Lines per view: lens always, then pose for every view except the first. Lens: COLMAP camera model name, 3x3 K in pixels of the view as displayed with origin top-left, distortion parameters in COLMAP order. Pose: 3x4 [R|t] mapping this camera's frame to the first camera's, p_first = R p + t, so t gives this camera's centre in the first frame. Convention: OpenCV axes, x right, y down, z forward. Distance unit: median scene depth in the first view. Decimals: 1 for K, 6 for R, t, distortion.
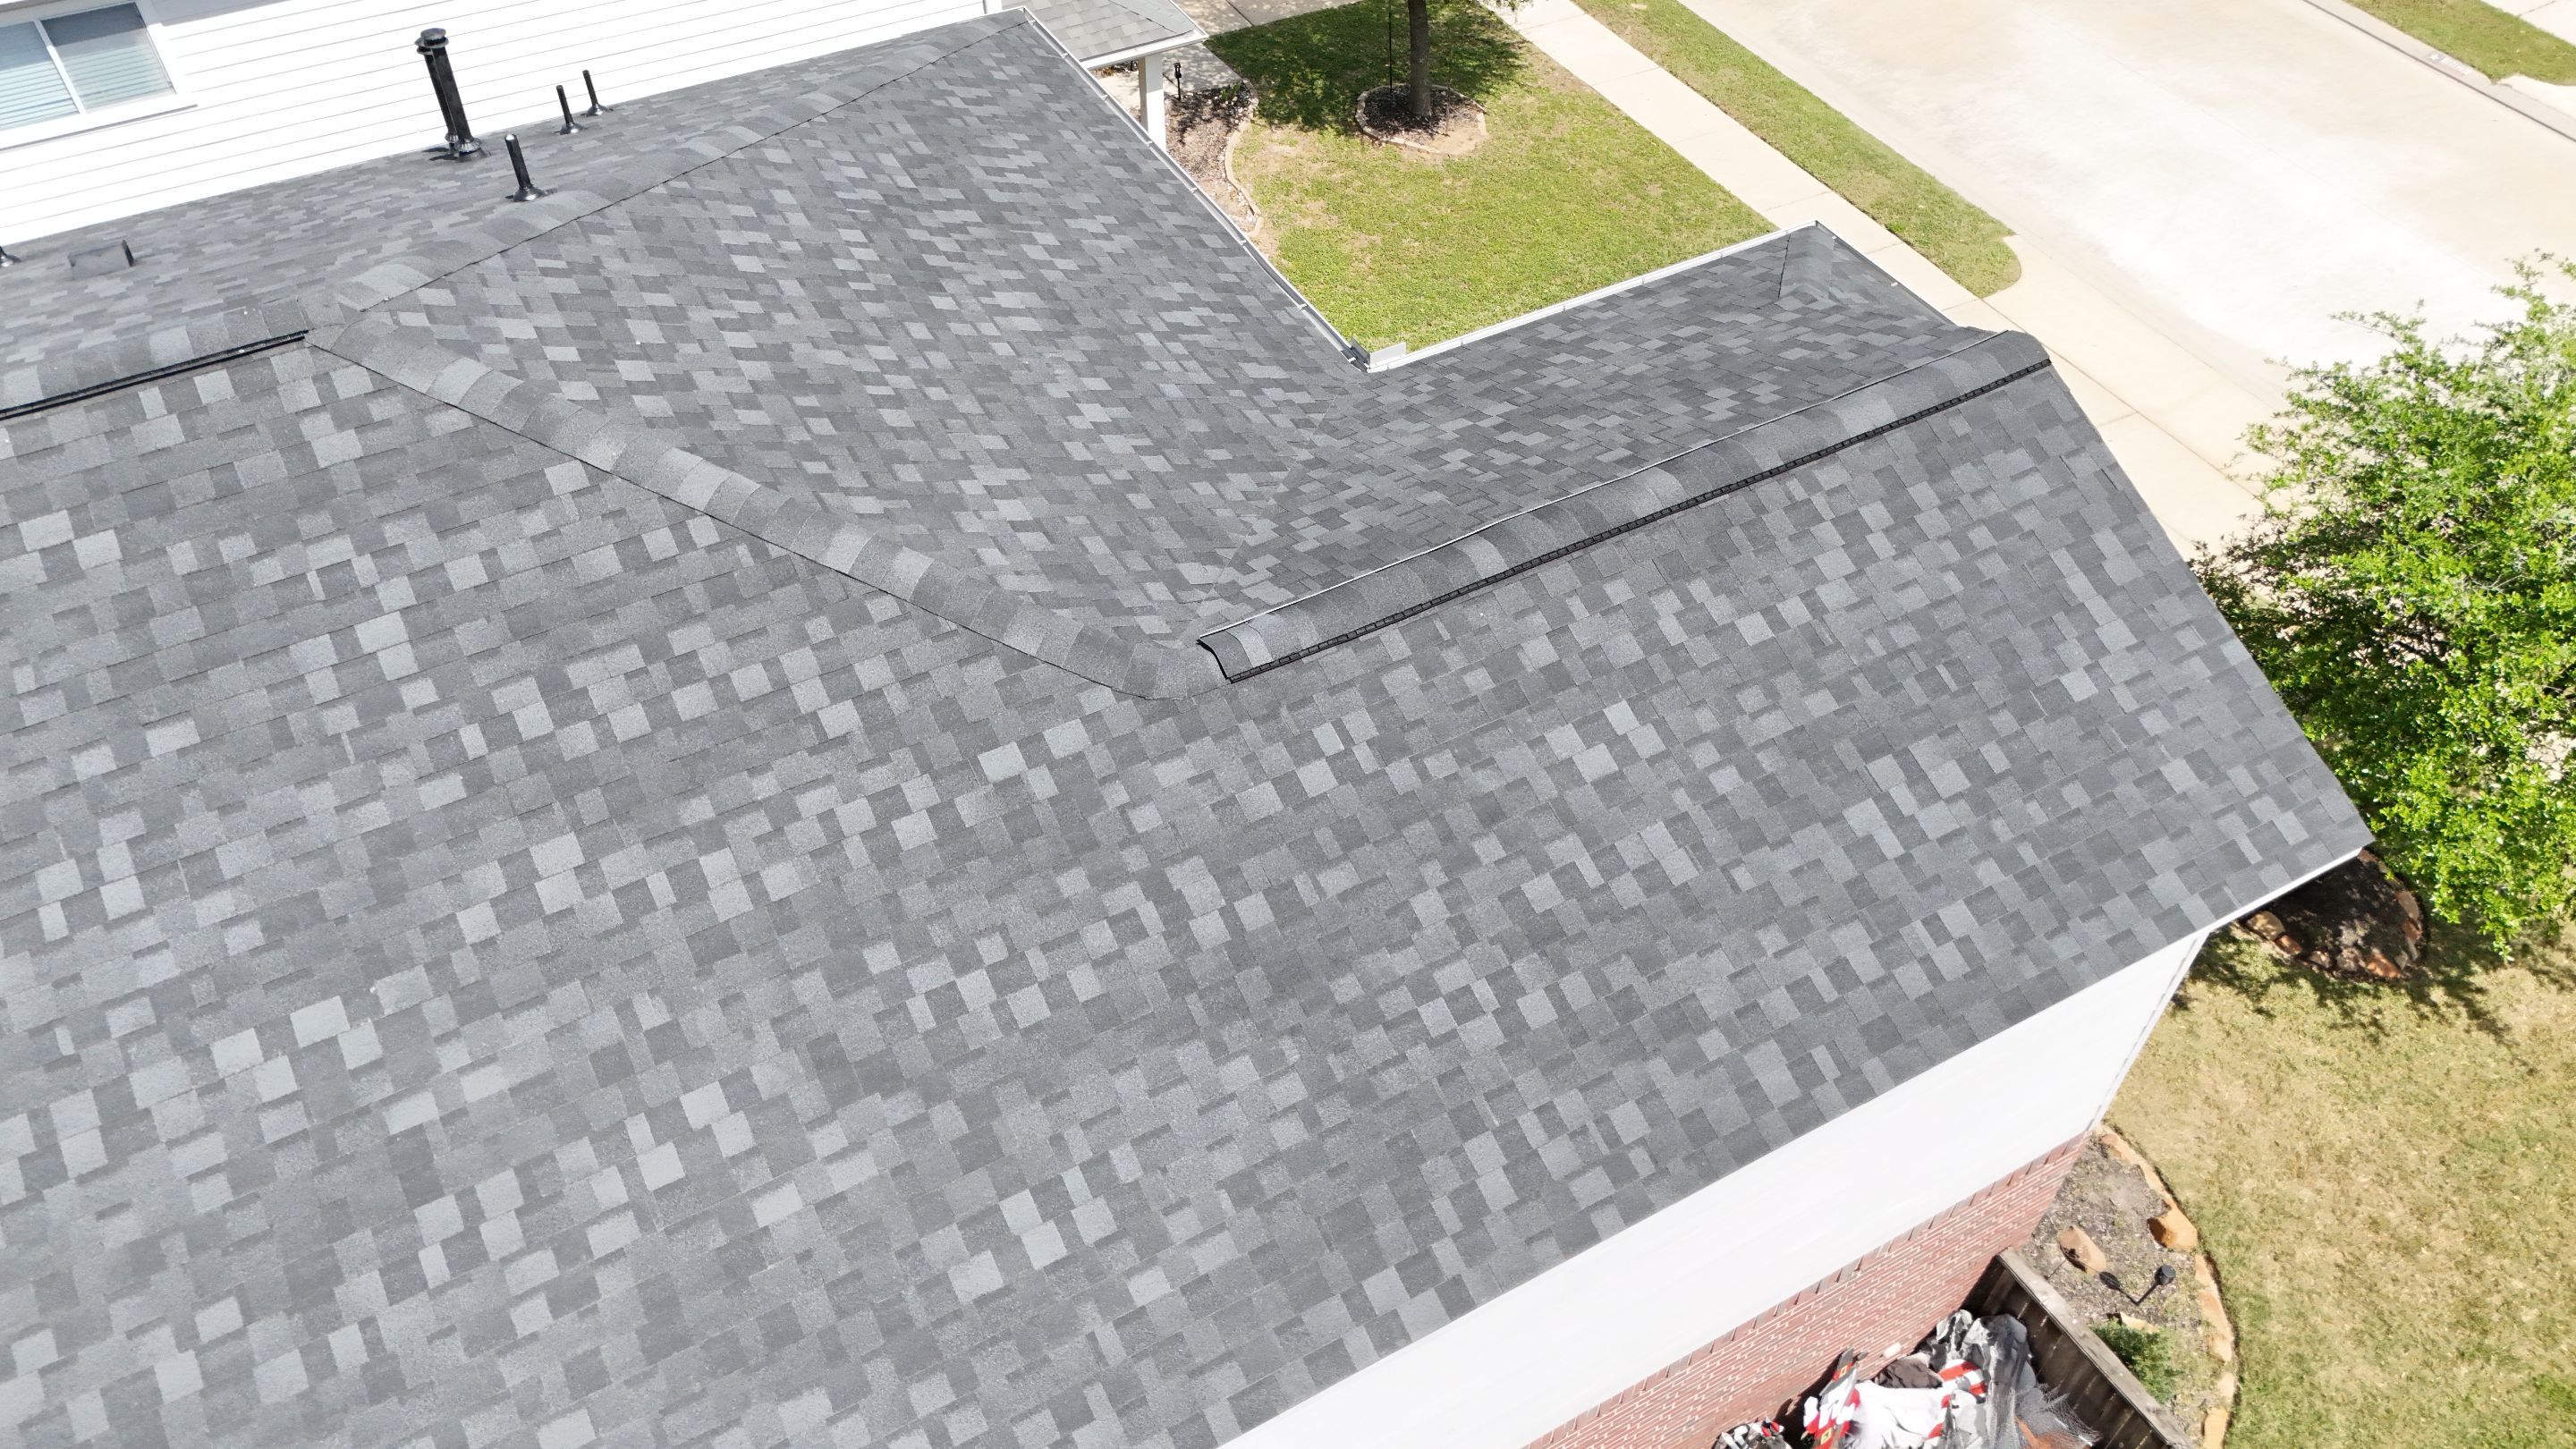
lens RADIAL K [[1899.7, 0, 1296.6], [0, 1899.7, 713.4], [0, 0, 1]] dist [0.081539, -0.081693]
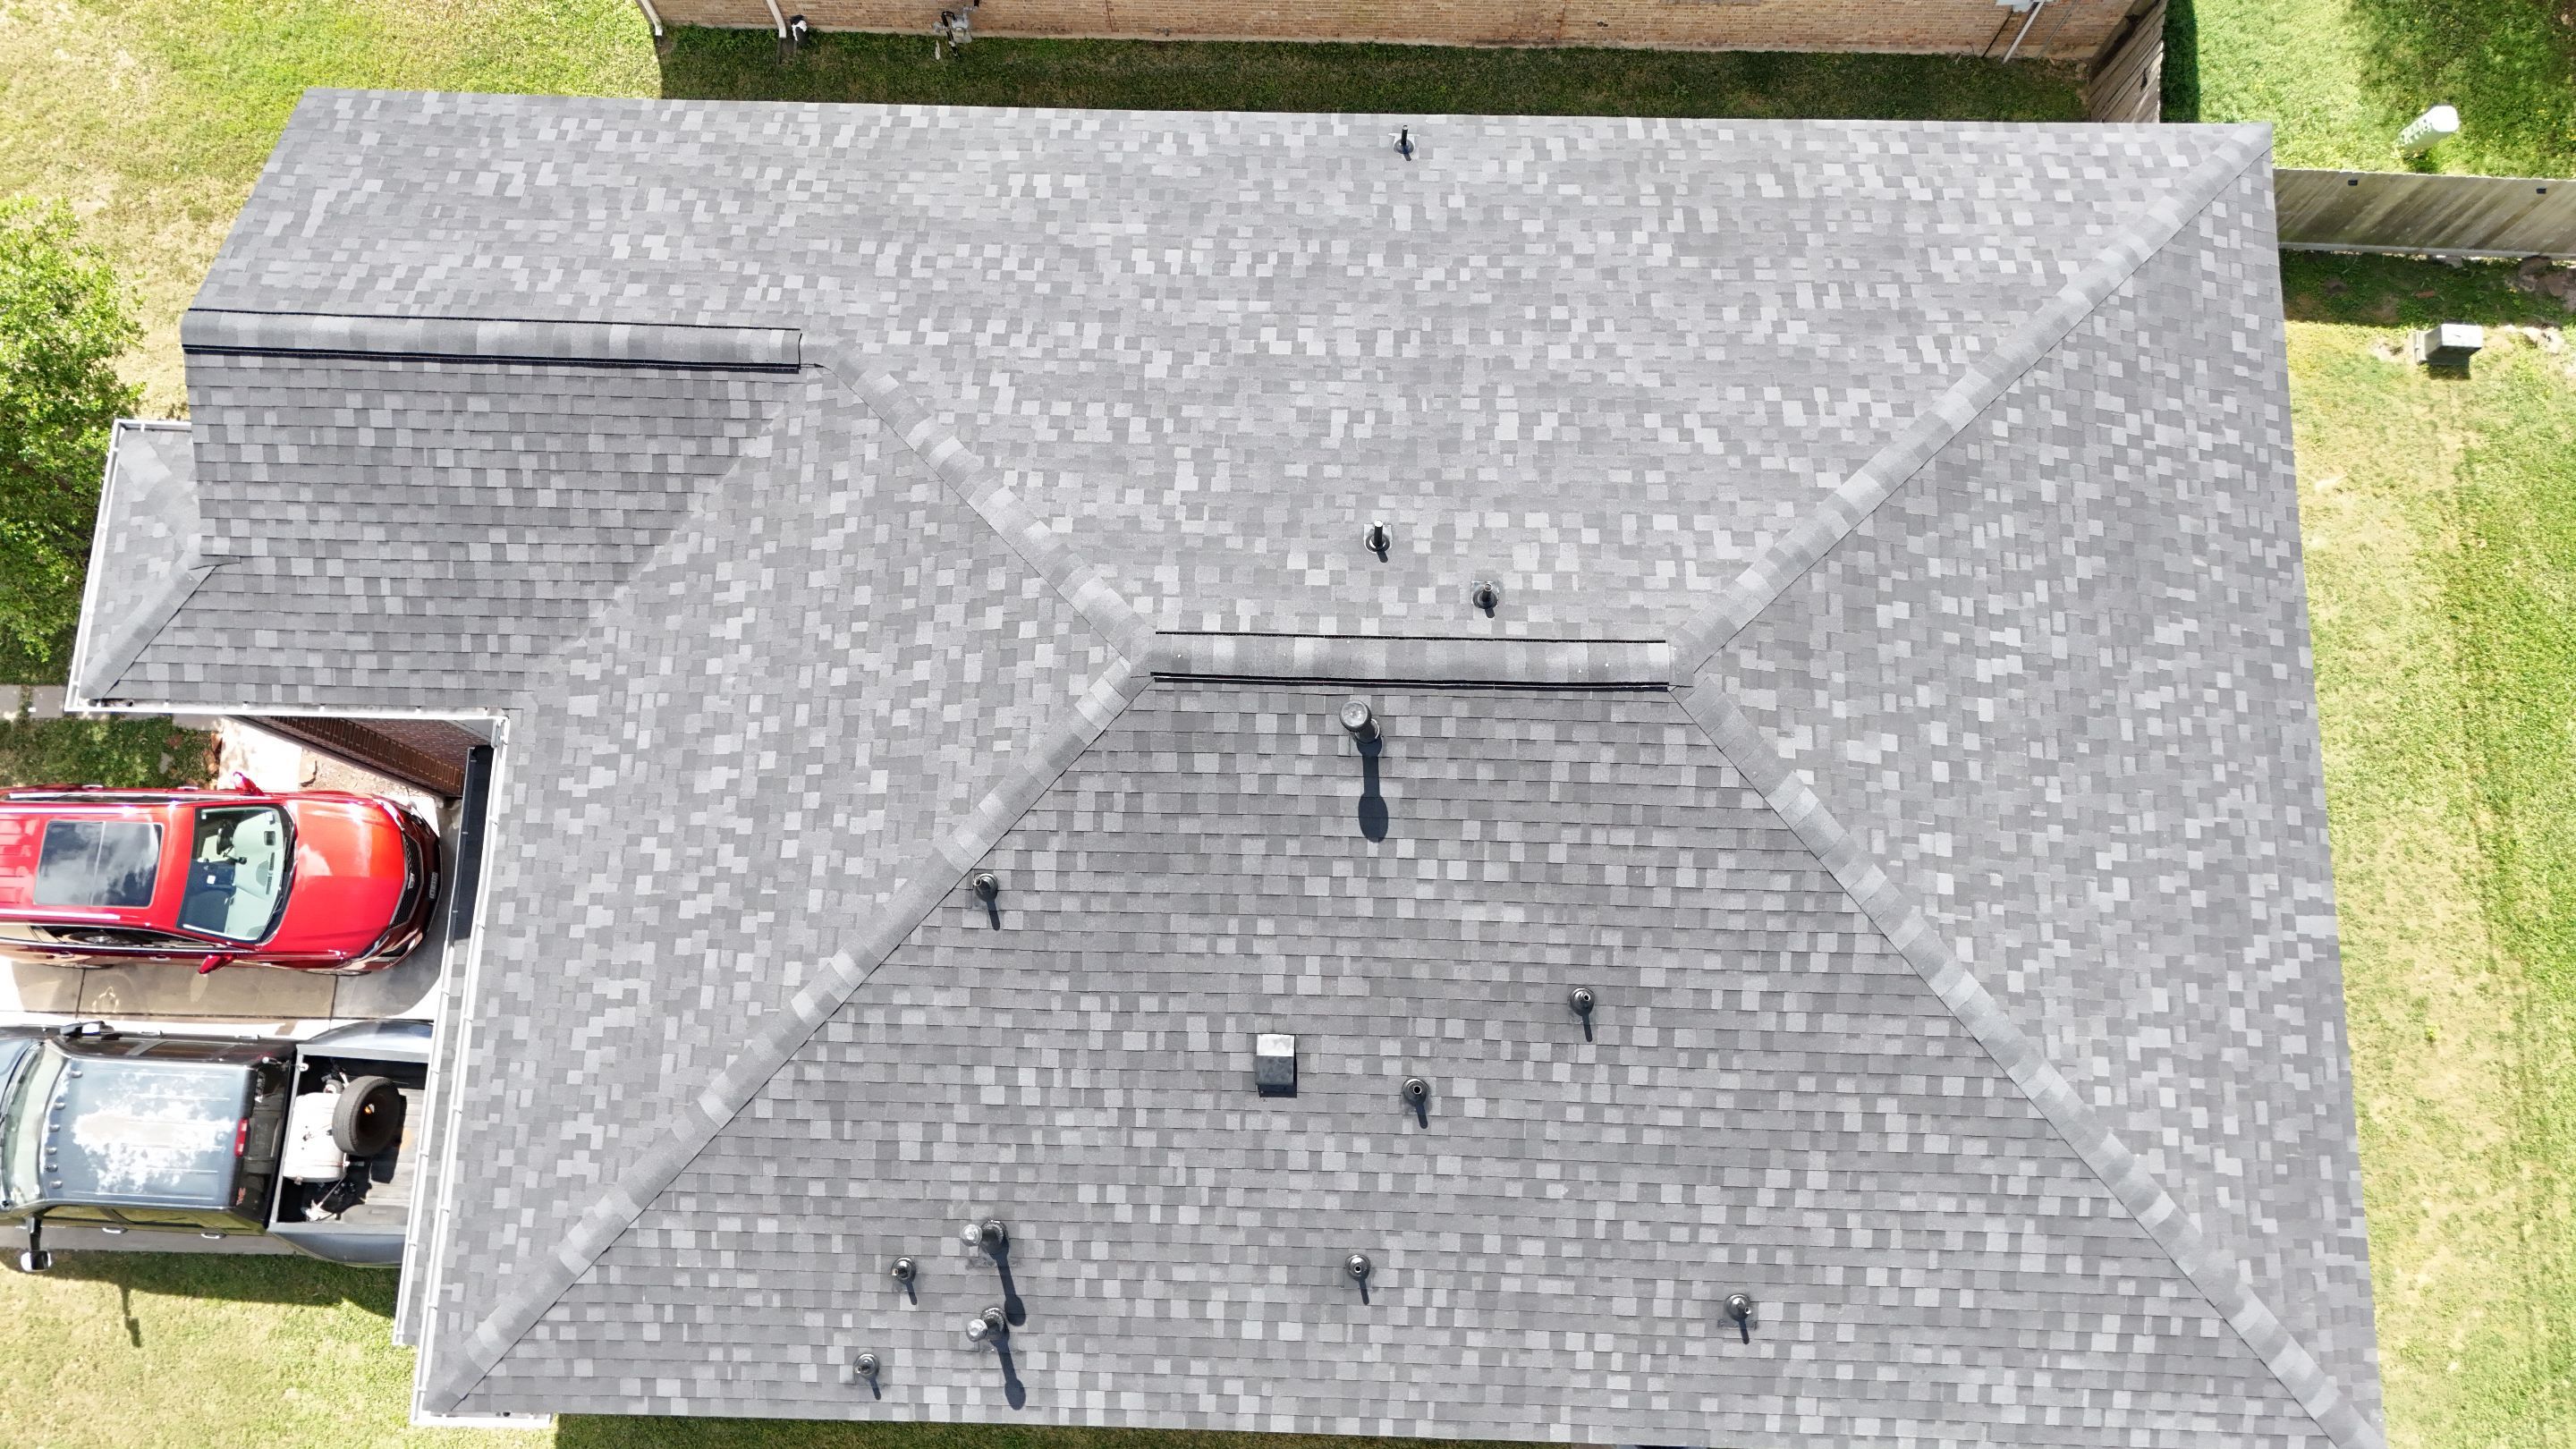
lens RADIAL K [[1899.7, 0, 1276.8], [0, 1899.7, 714.0], [0, 0, 1]] dist [0.081539, -0.081693]
pose [[-0.861294, -0.493739, 0.119978, -0.836149], [0.377424, -0.463590, 0.801646, -1.498656], [-0.340183, 0.735735, 0.585636, 0.061876]]
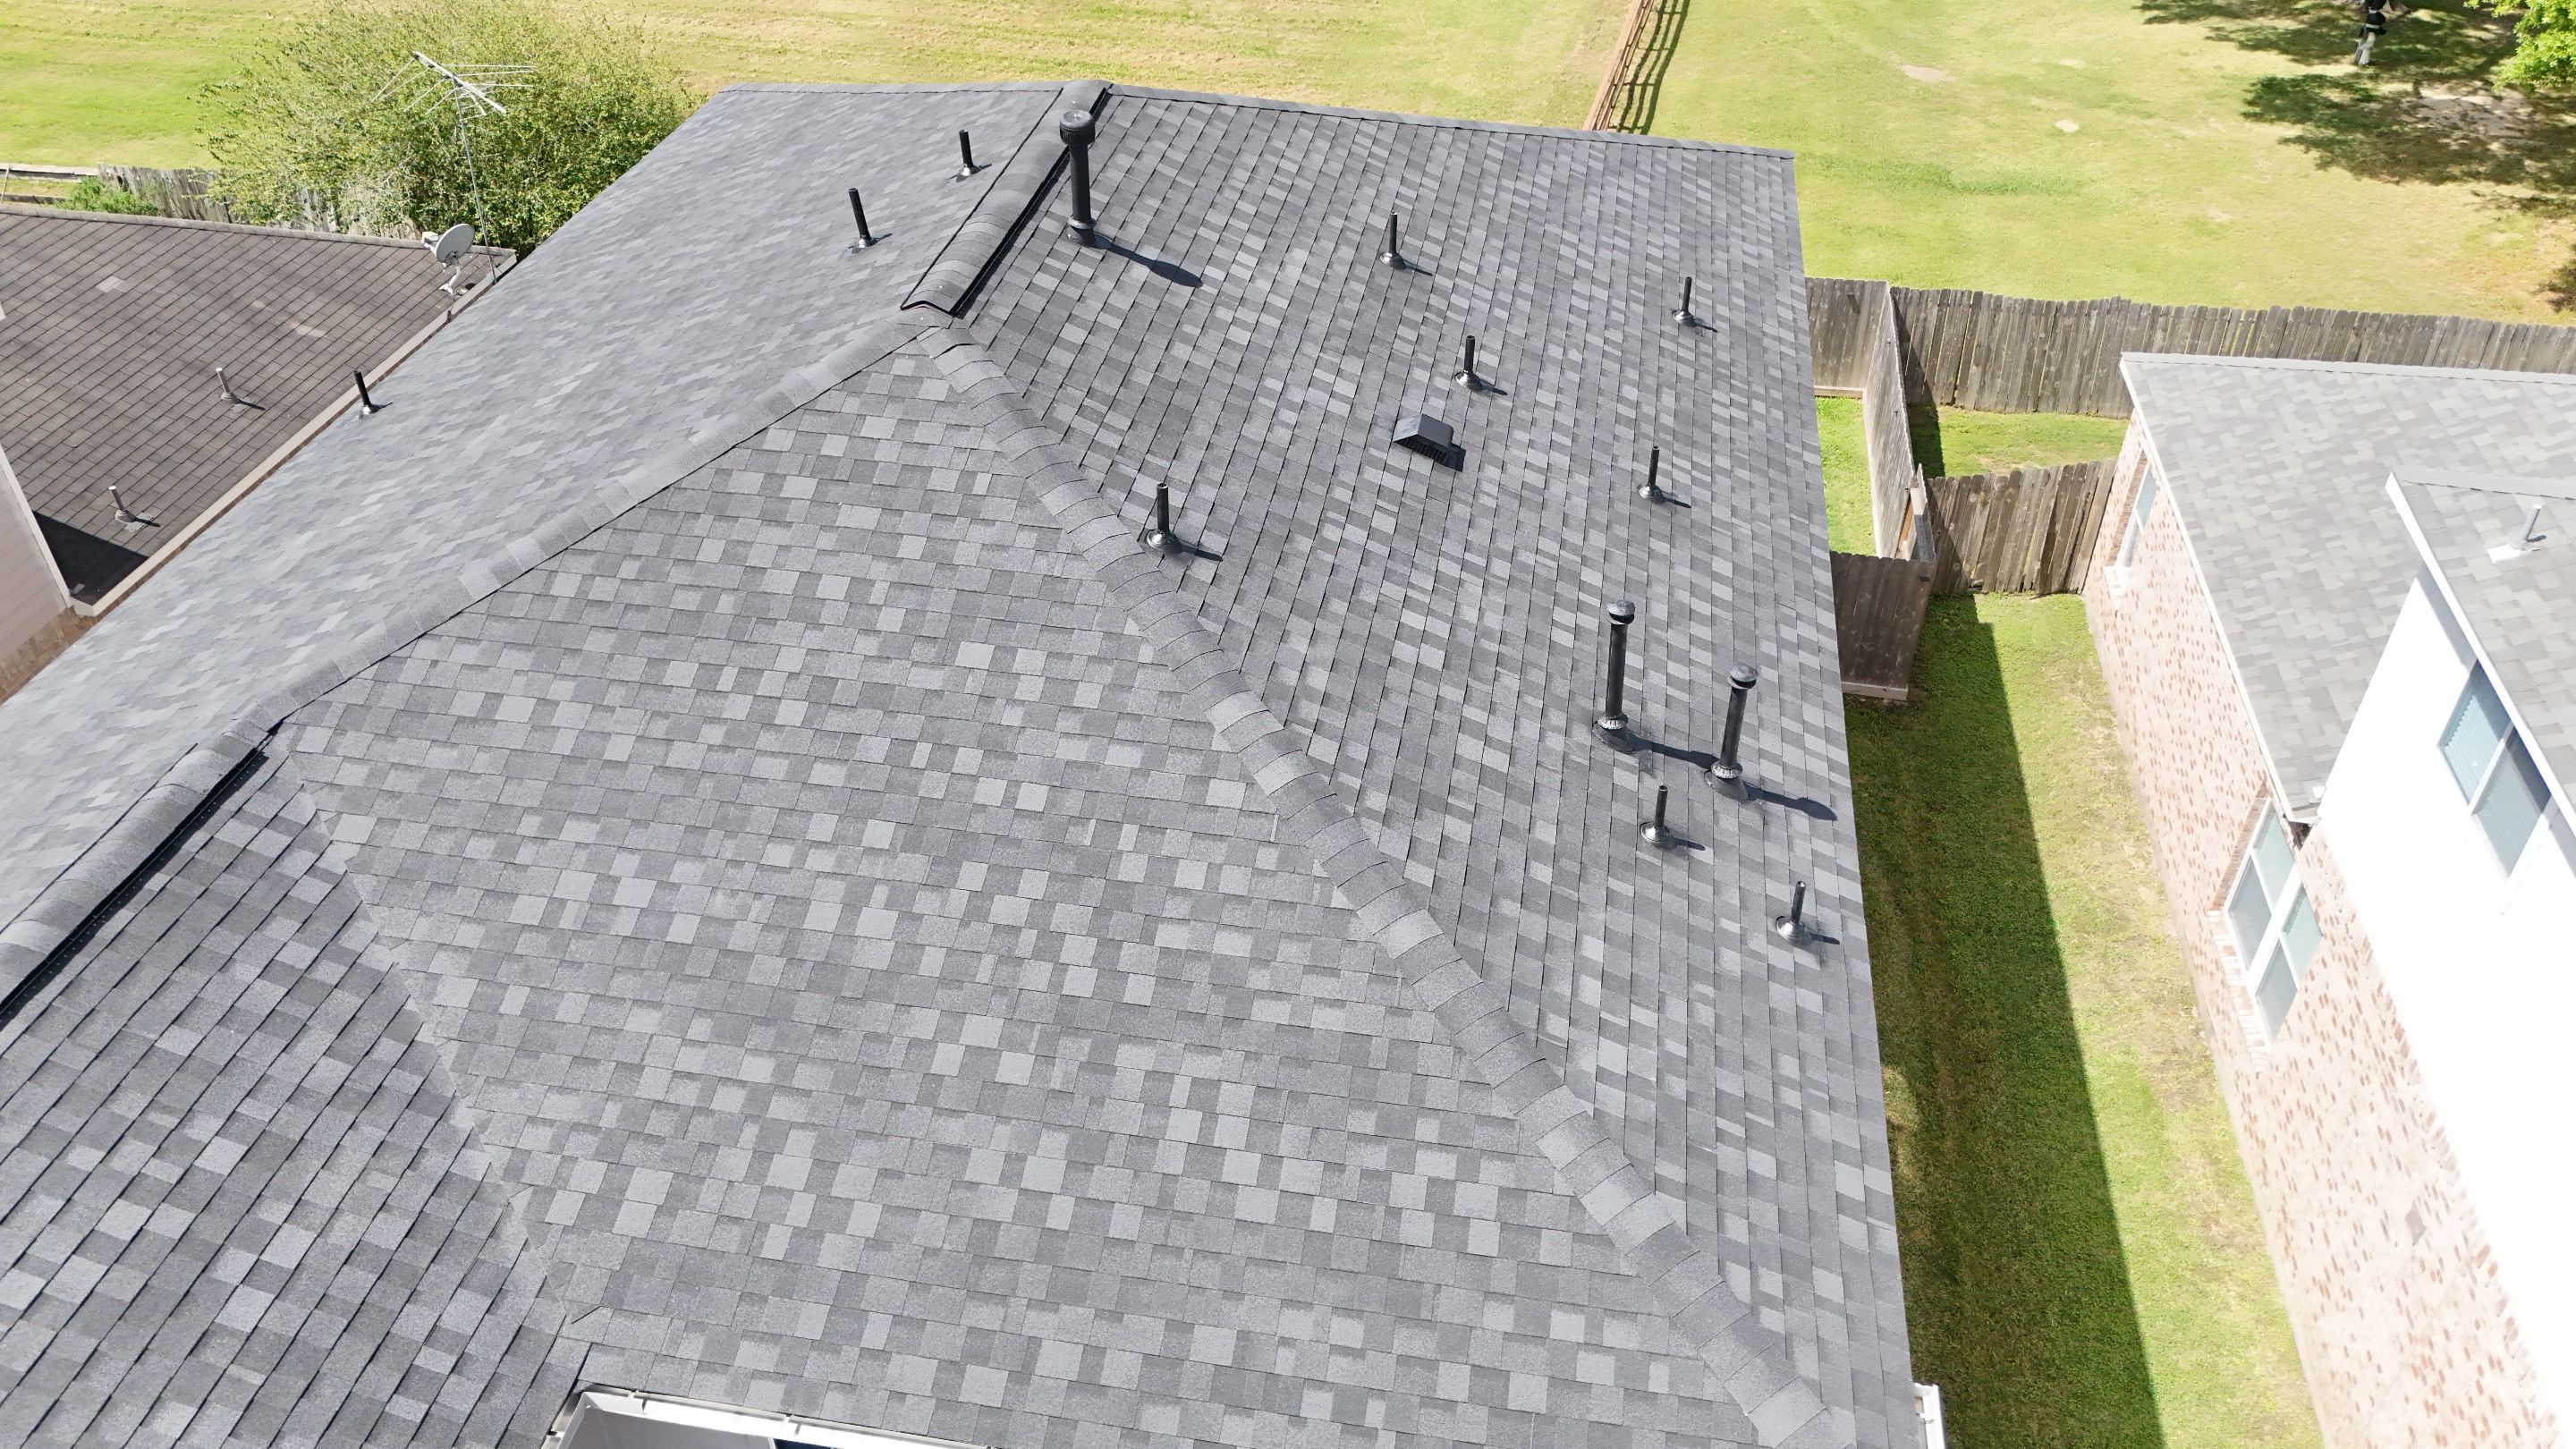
lens RADIAL K [[1899.7, 0, 1290.1], [0, 1899.7, 731.8], [0, 0, 1]] dist [0.081539, -0.081693]
pose [[-0.624067, 0.475307, -0.620180, 0.272144], [-0.567157, 0.270408, 0.777954, -1.292403], [0.537469, 0.837235, 0.100821, 1.257874]]
